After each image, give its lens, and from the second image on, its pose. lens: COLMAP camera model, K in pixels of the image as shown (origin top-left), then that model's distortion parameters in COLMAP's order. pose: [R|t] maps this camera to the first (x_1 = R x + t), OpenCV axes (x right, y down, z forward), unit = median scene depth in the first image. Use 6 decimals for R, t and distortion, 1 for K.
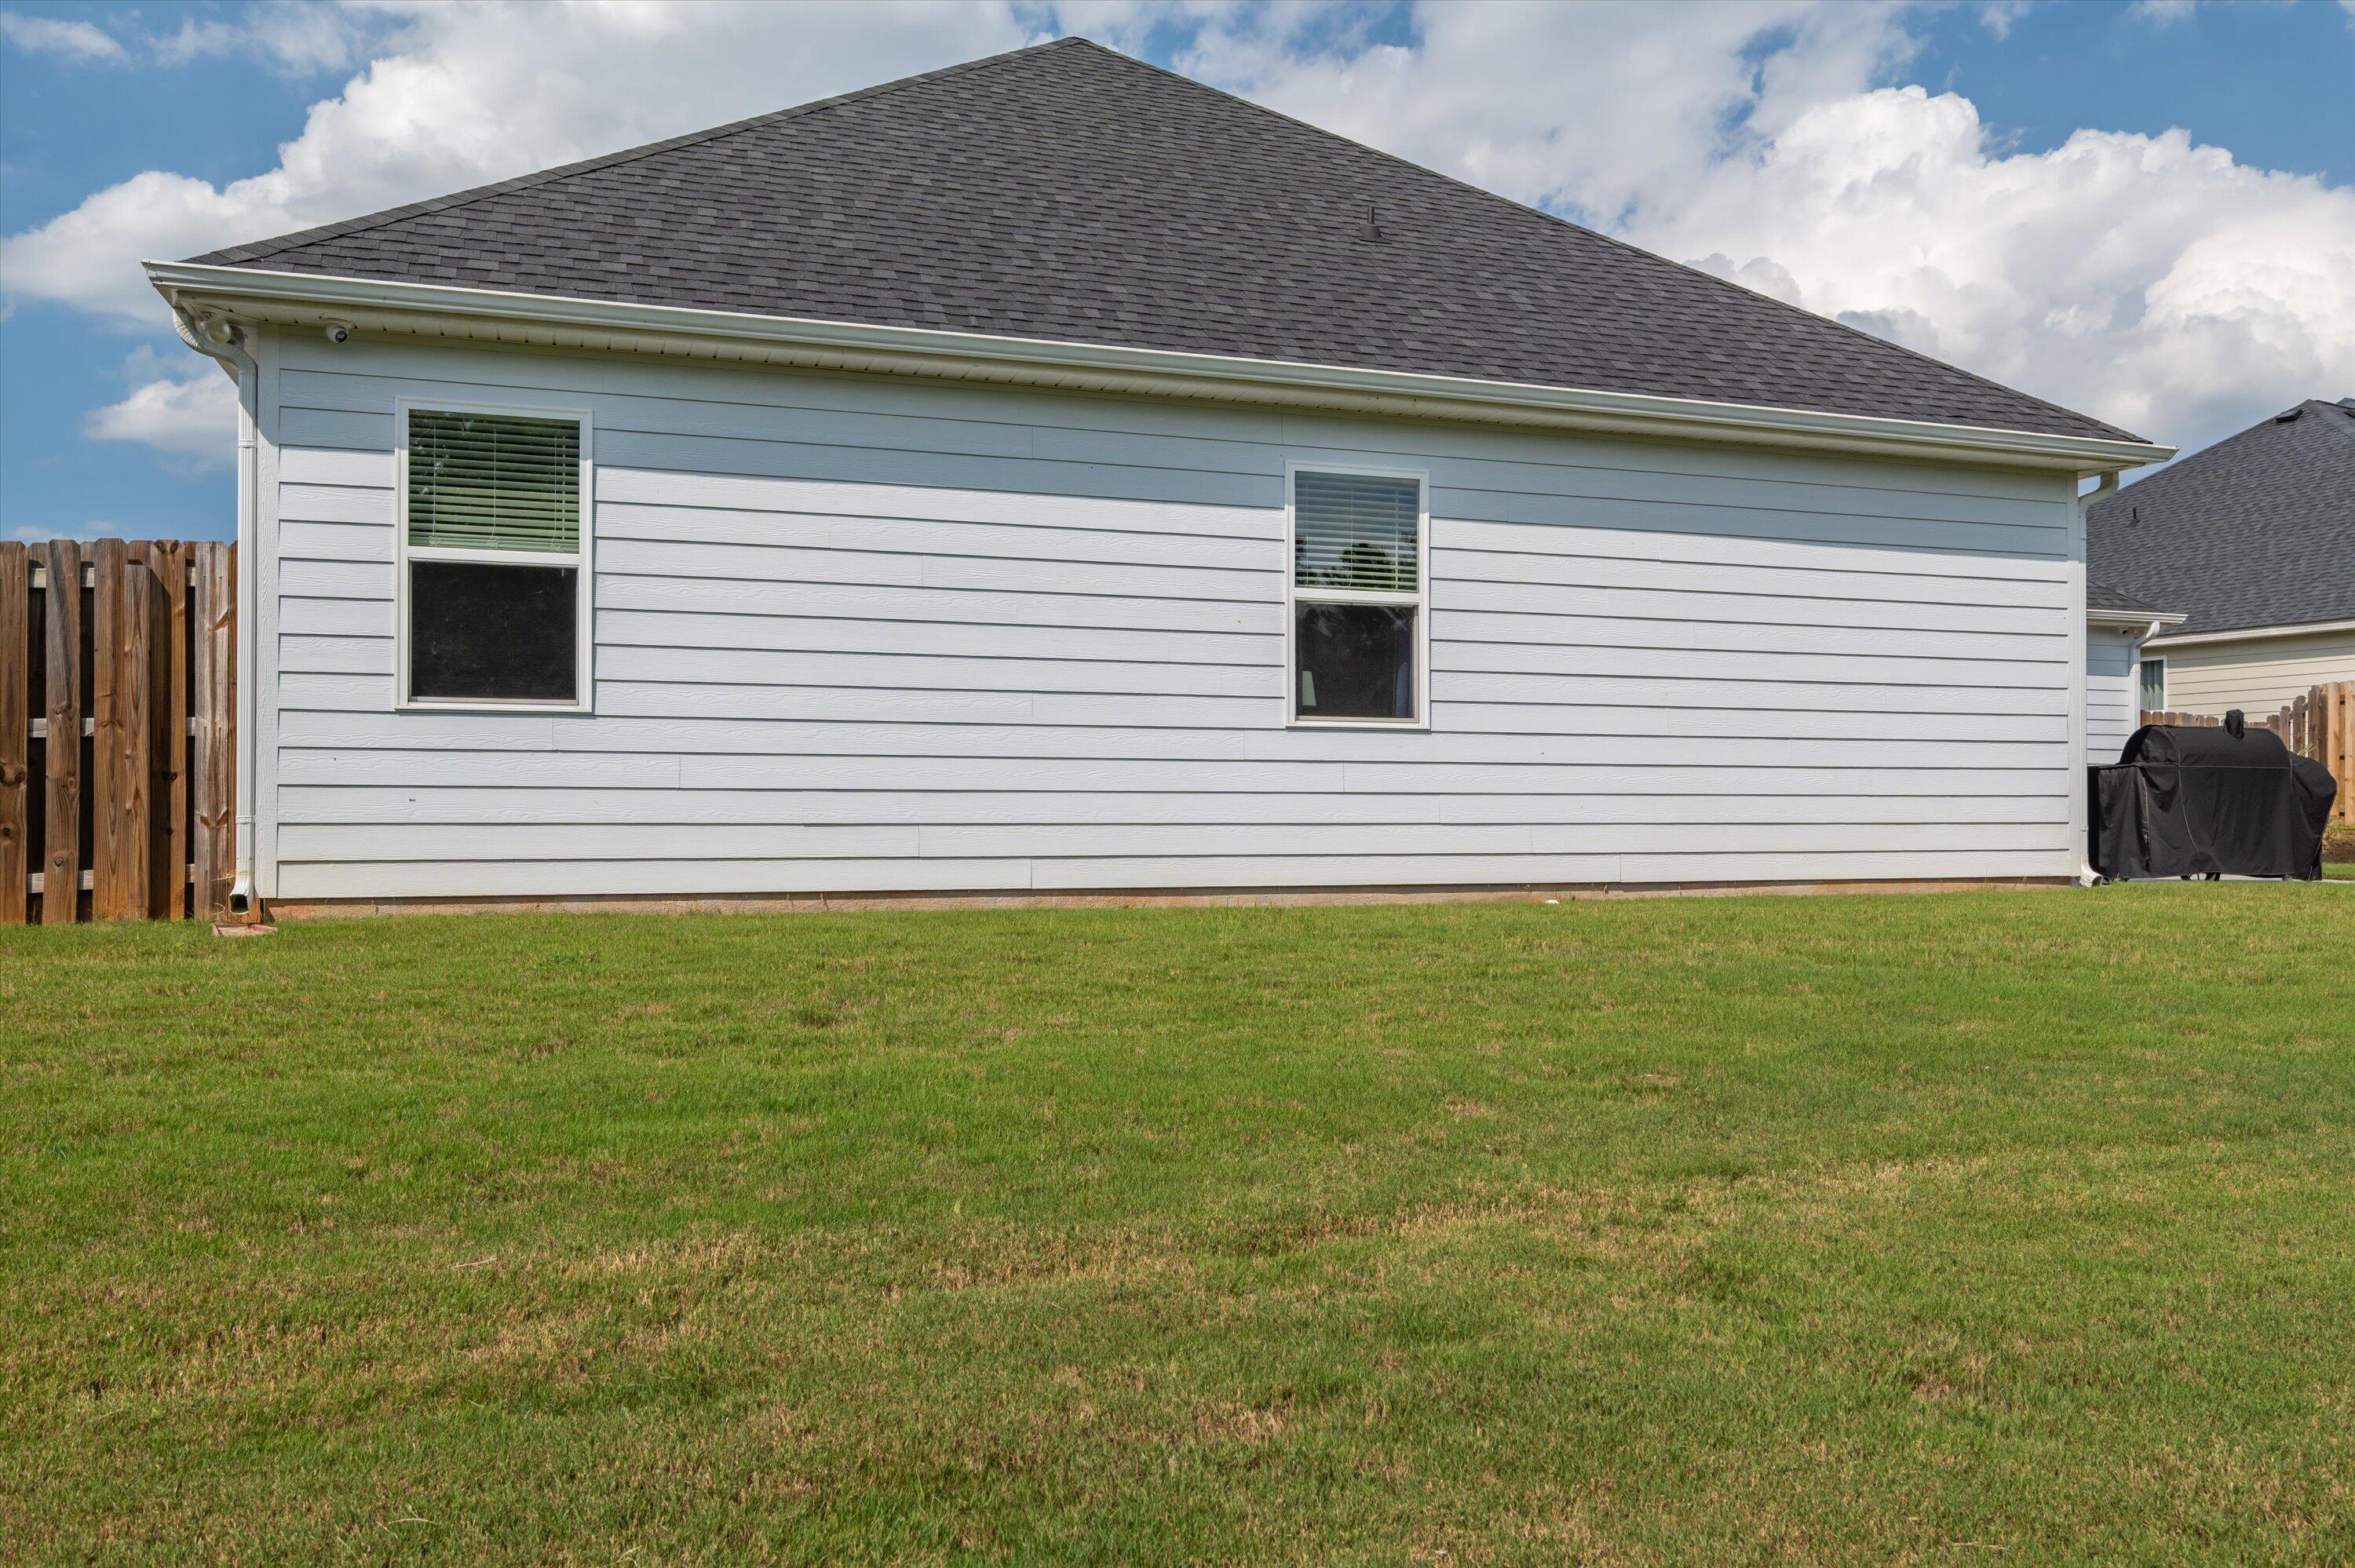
lens RADIAL K [[1836.4, 0, 1177.5], [0, 1836.4, 784.0], [0, 0, 1]] dist [-0.000948, -0.003384]
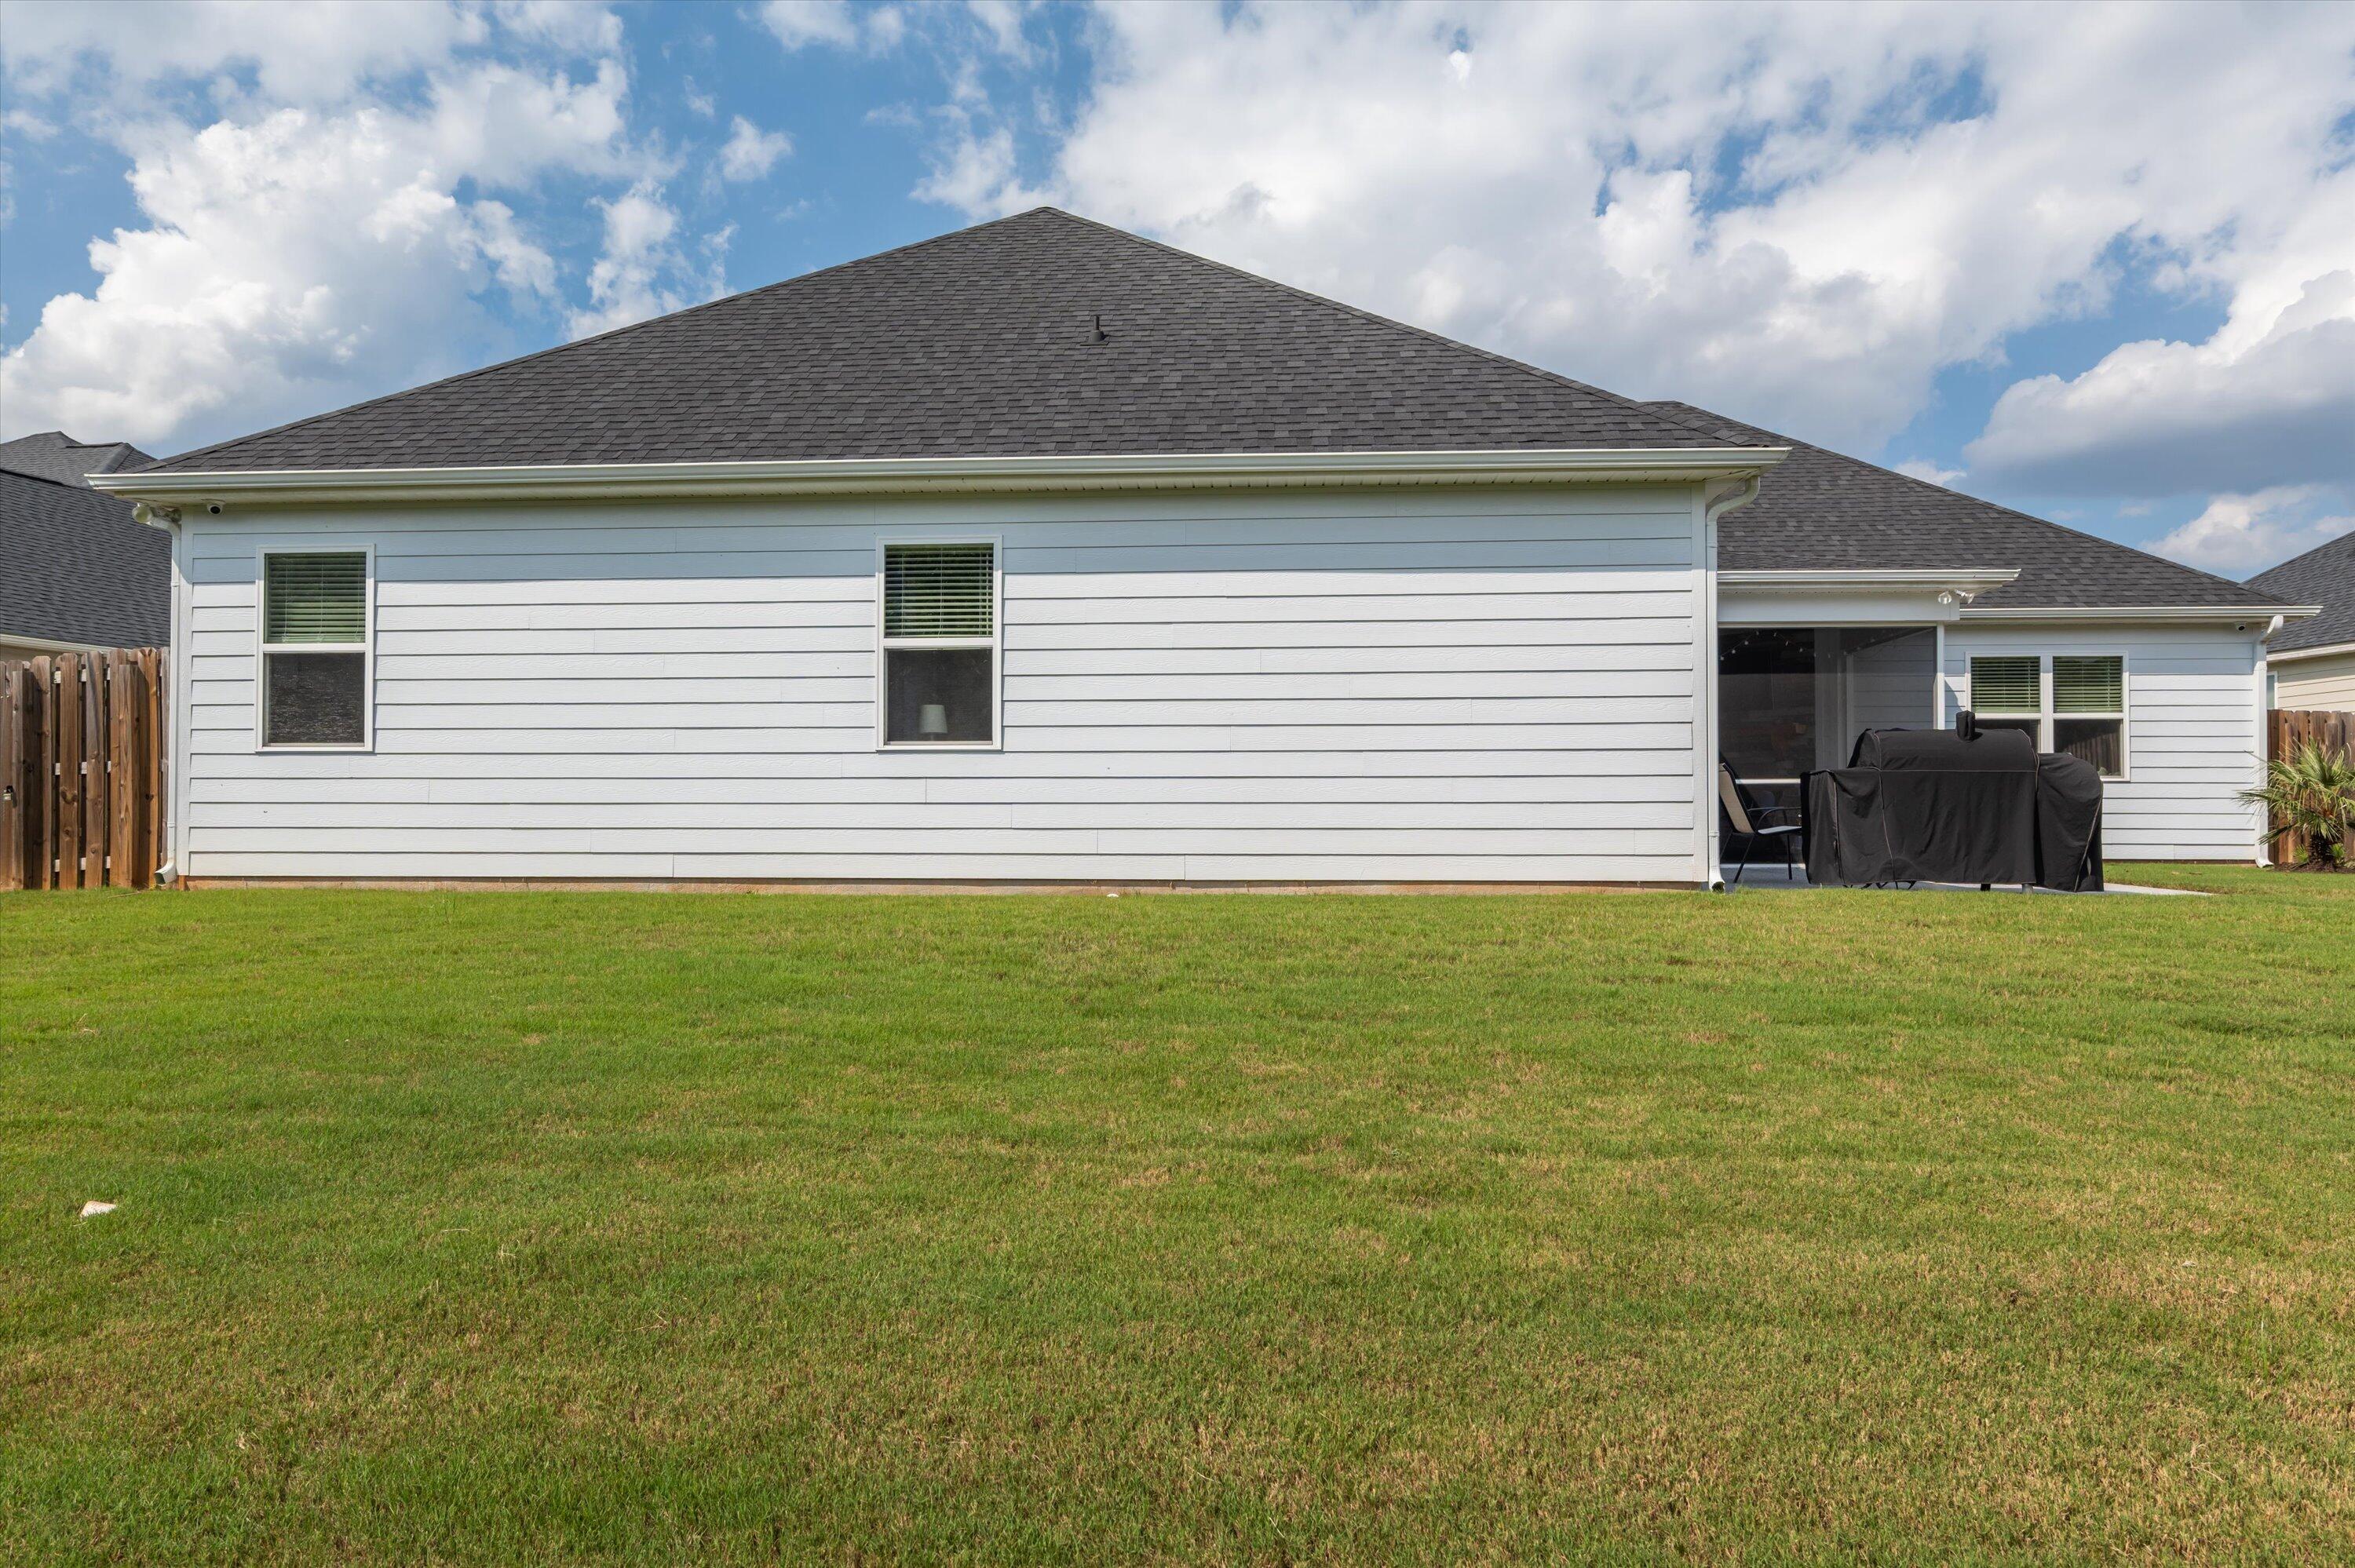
lens RADIAL K [[1393.1, 0, 1202.2], [0, 1393.1, 790.3], [0, 0, 1]] dist [0.000174, 0.001093]
pose [[0.914989, -0.010111, -0.403351, 0.724101], [0.007384, 0.999938, -0.008316, 0.006019], [0.403410, 0.004630, 0.915007, 0.251769]]
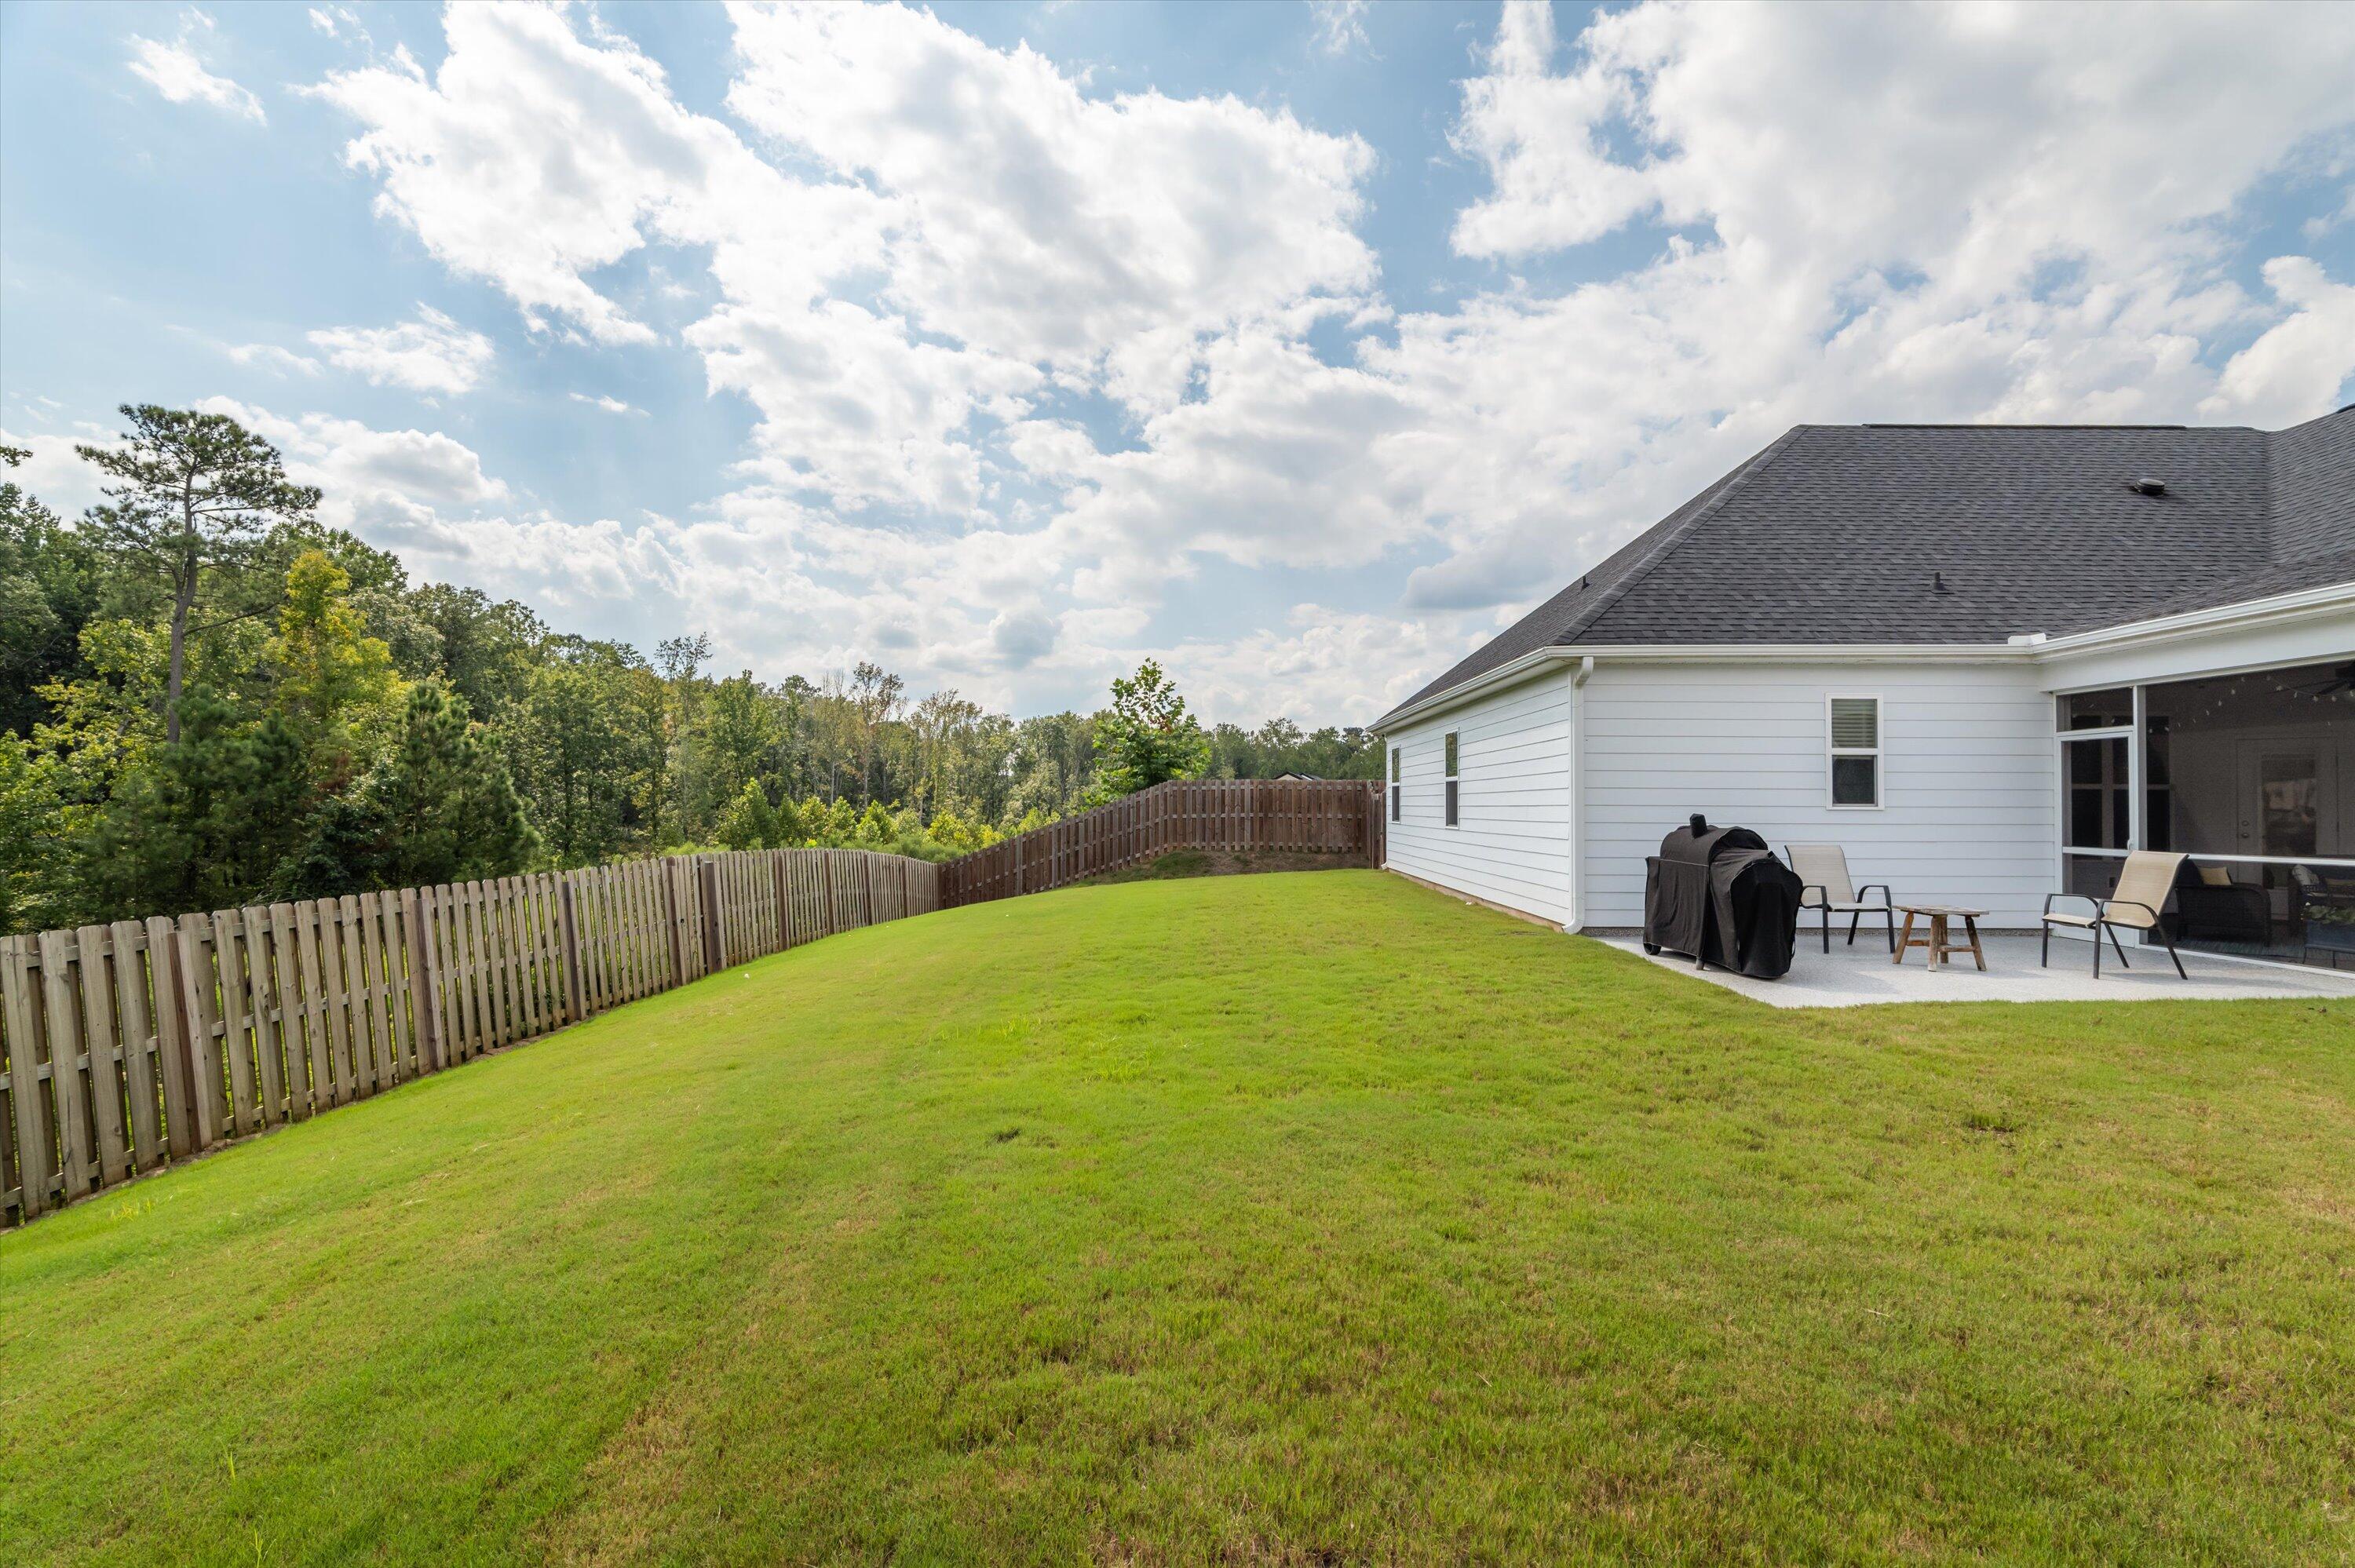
lens RADIAL K [[1095.3, 0, 1175.2], [0, 1095.3, 800.2], [0, 0, 1]] dist [-0.019977, 0.000715]
pose [[-0.352378, -0.009046, -0.935814, 1.947694], [0.008790, 0.999877, -0.012975, -0.062541], [0.935816, -0.012798, -0.352255, 1.351357]]
